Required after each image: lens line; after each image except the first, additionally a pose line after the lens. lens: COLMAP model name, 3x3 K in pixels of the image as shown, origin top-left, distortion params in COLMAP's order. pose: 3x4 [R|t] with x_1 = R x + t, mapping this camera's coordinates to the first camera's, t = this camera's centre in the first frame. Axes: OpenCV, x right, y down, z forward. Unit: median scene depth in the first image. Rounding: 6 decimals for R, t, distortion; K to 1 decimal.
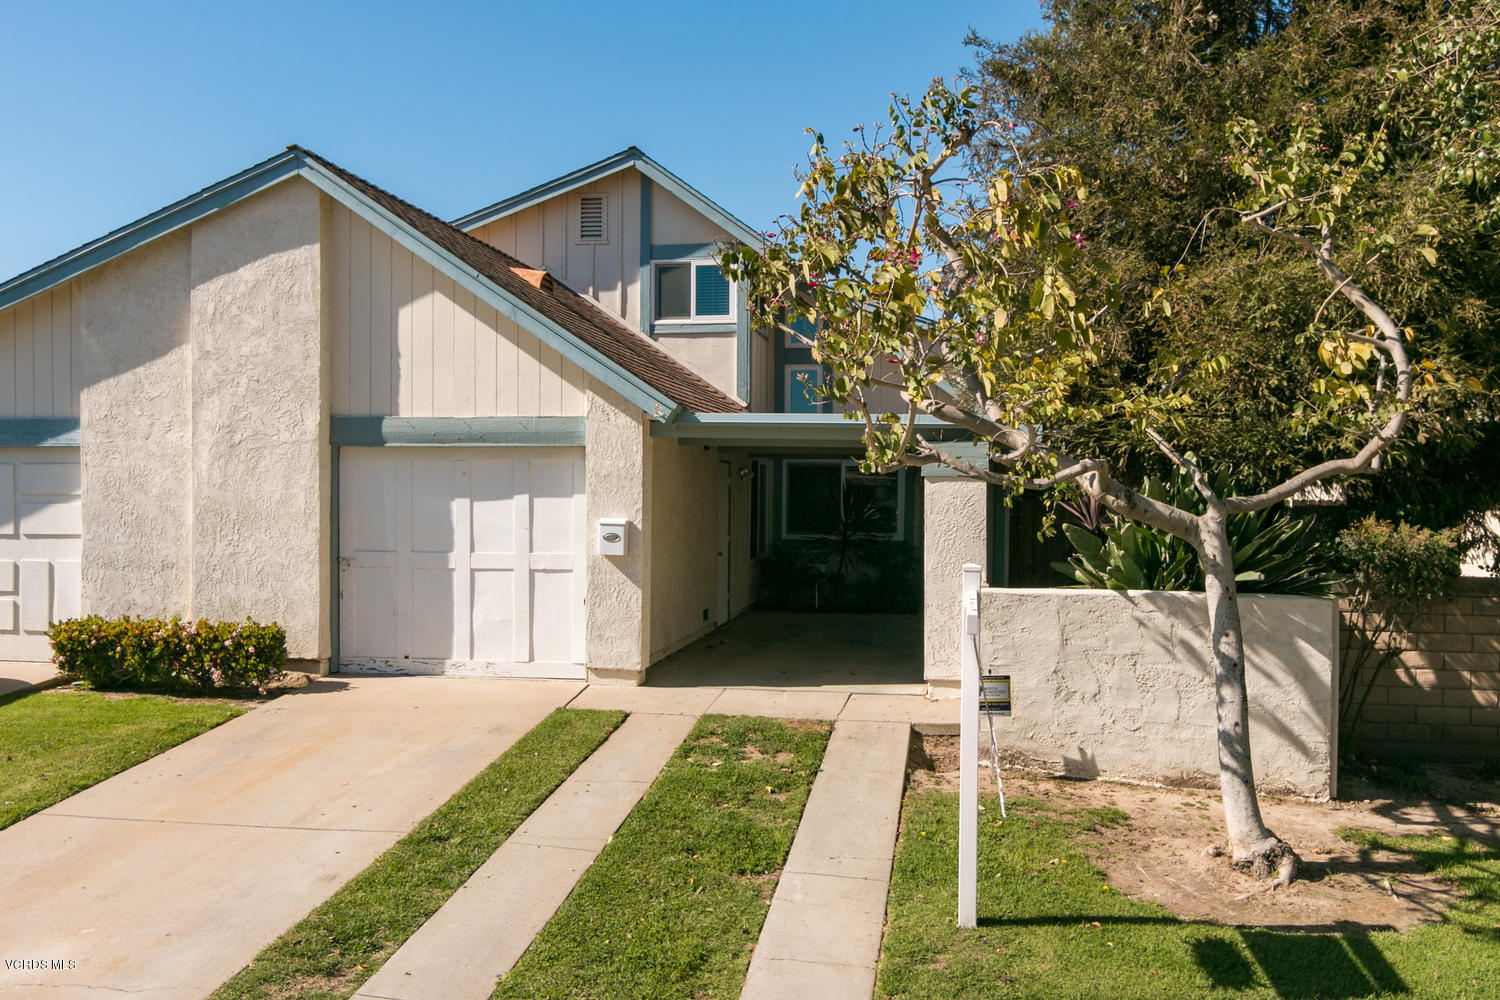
lens RADIAL K [[1073.9, 0, 751.0], [0, 1073.9, 491.1], [0, 0, 1]] dist [-0.001183, -0.000024]
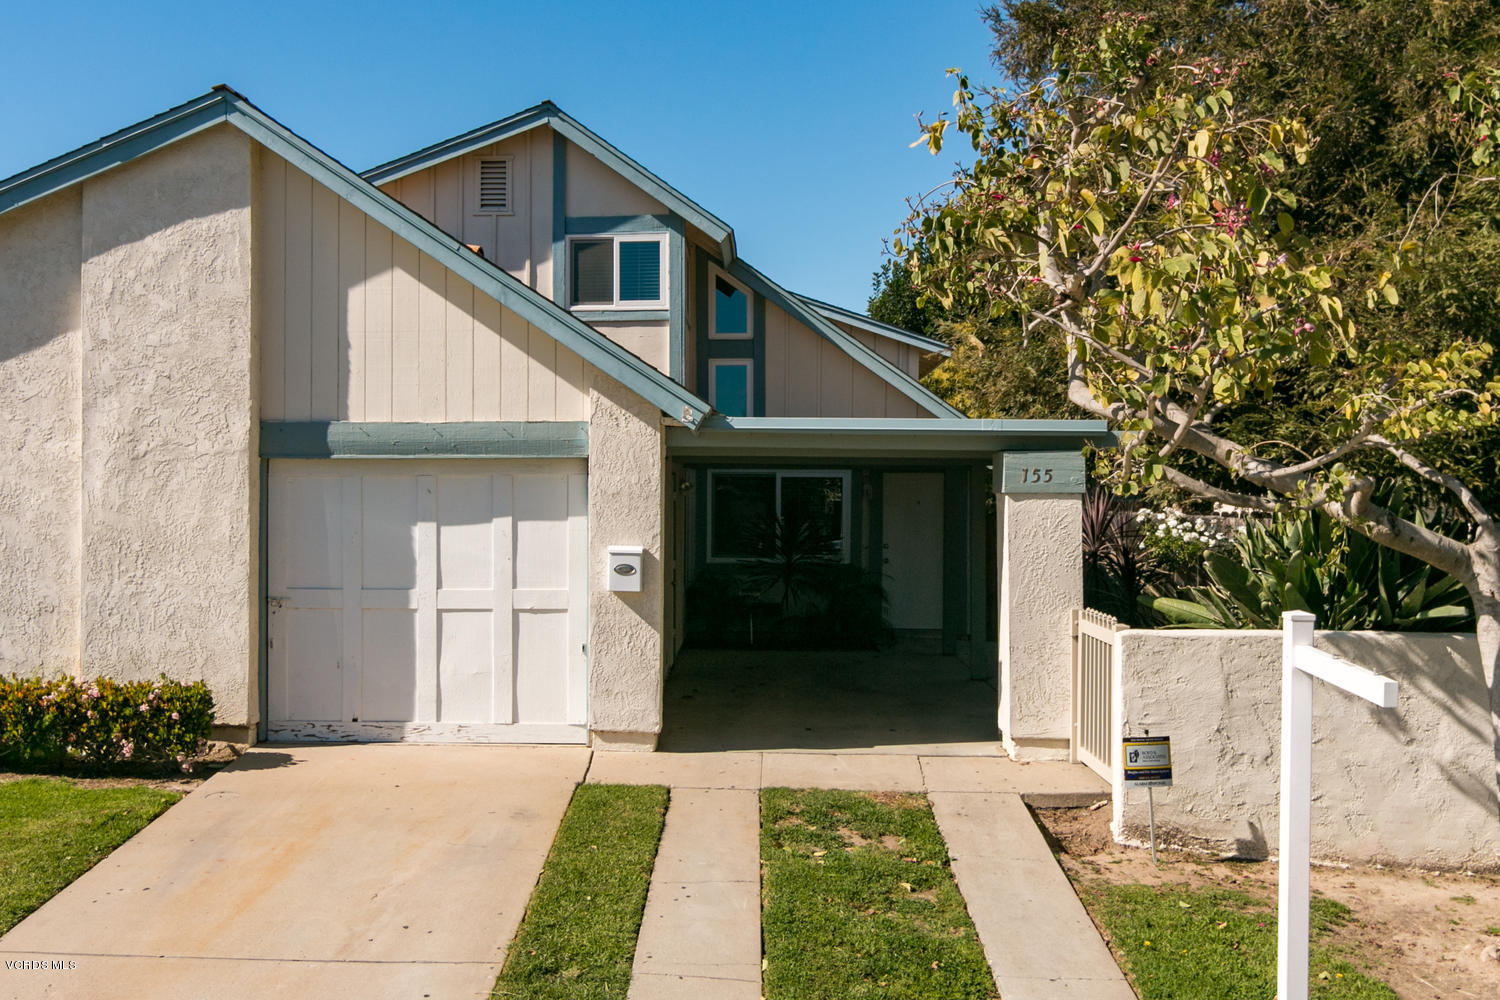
lens RADIAL K [[1254.3, 0, 749.8], [0, 1254.3, 477.9], [0, 0, 1]] dist [-0.002430, 0.001885]
pose [[0.997255, -0.003552, 0.073952, -0.098386], [0.005211, 0.999739, -0.022255, -0.004553], [-0.073854, 0.022579, 0.997013, 0.038587]]
